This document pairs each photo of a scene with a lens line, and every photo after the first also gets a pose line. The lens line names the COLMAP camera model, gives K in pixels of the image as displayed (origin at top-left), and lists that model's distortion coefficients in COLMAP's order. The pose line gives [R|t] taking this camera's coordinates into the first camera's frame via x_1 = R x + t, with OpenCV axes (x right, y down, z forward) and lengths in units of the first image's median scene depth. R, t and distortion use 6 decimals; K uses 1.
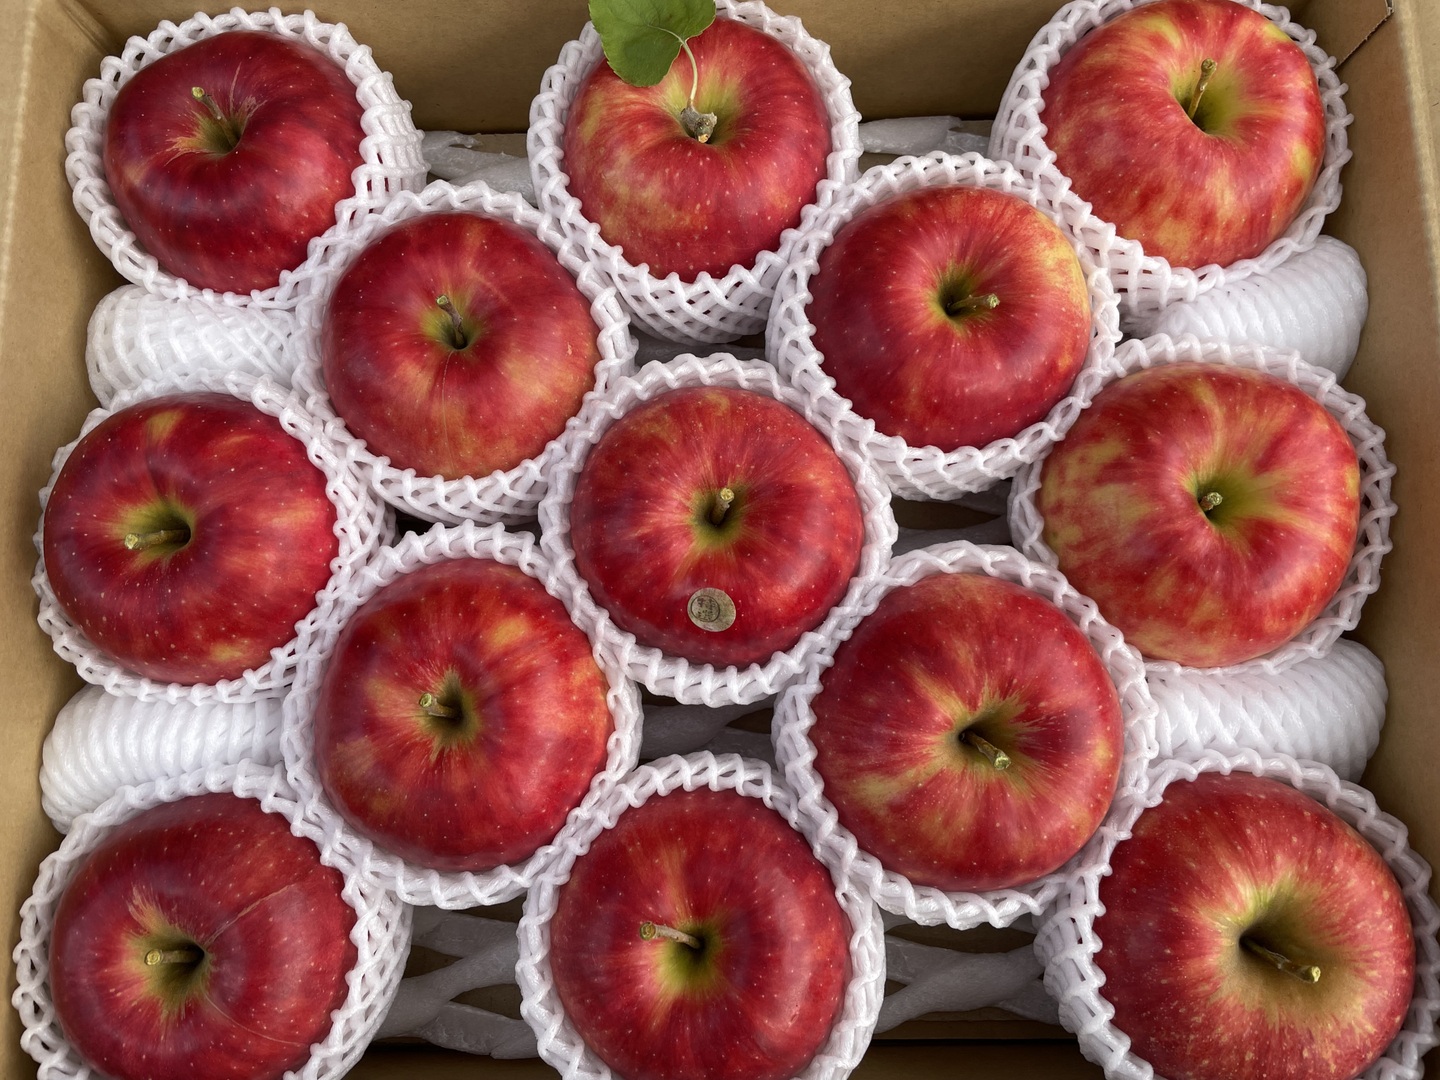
lens RADIAL K [[1086.2, 0, 728.9], [0, 1086.2, 513.4], [0, 0, 1]] dist [0.067028, -0.107961]
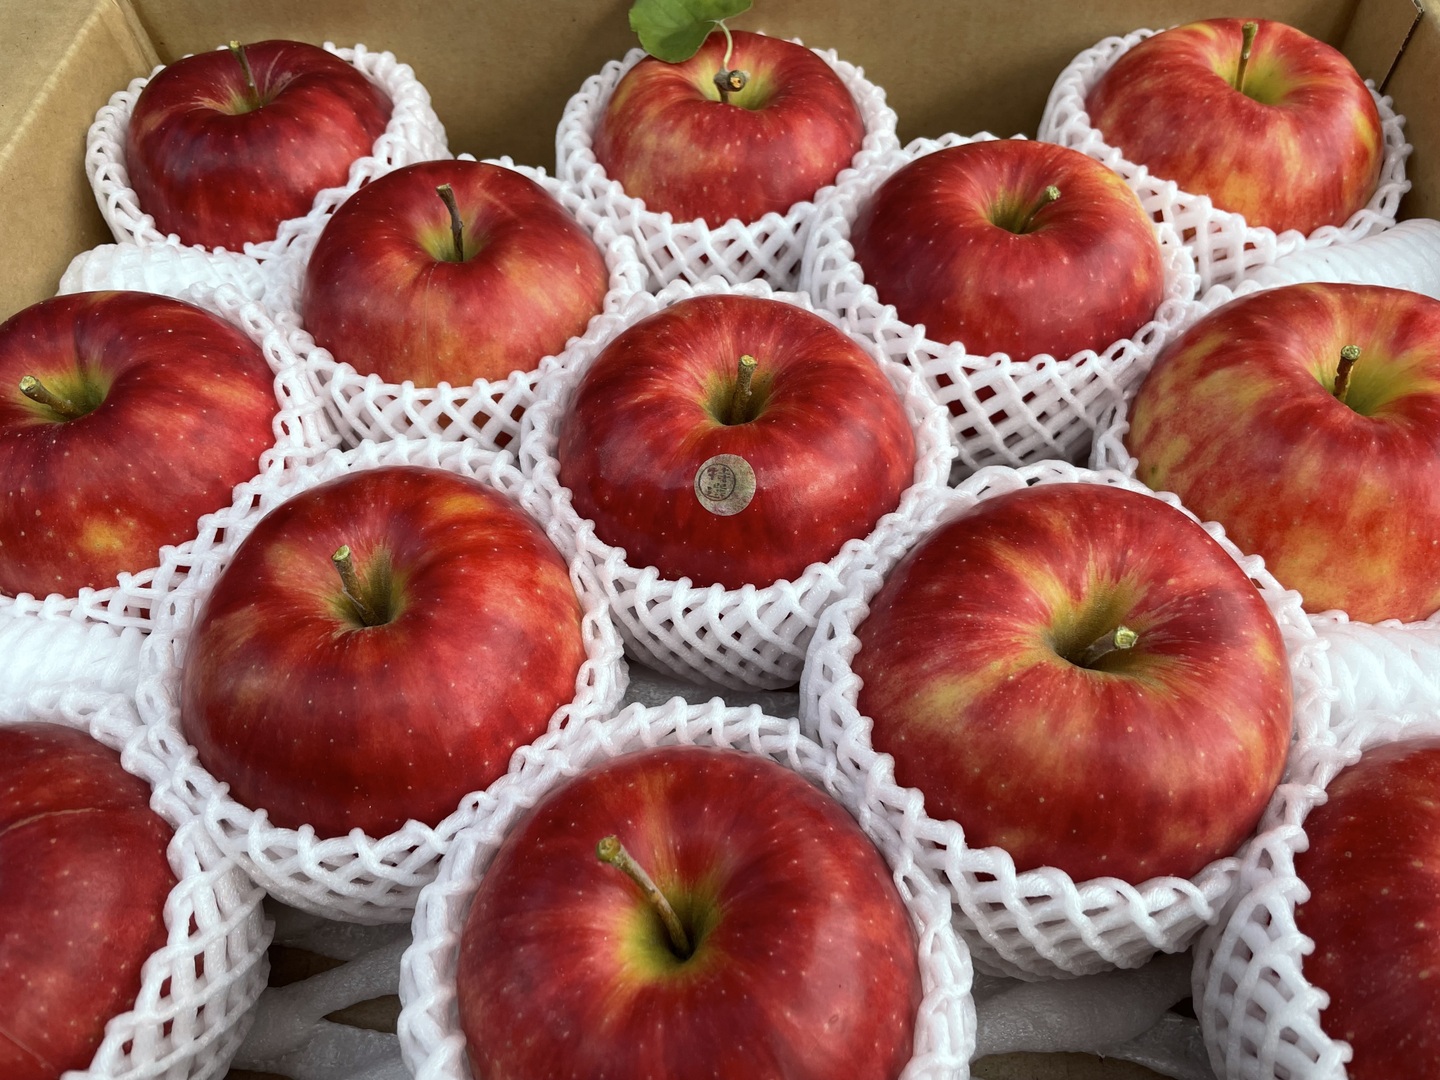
lens RADIAL K [[1086.2, 0, 728.9], [0, 1086.2, 513.4], [0, 0, 1]] dist [0.067028, -0.107961]
pose [[0.999170, 0.027164, -0.030344, 0.010662], [-0.037584, 0.901998, -0.430101, 0.428448], [0.015687, 0.430885, 0.902271, 0.291744]]
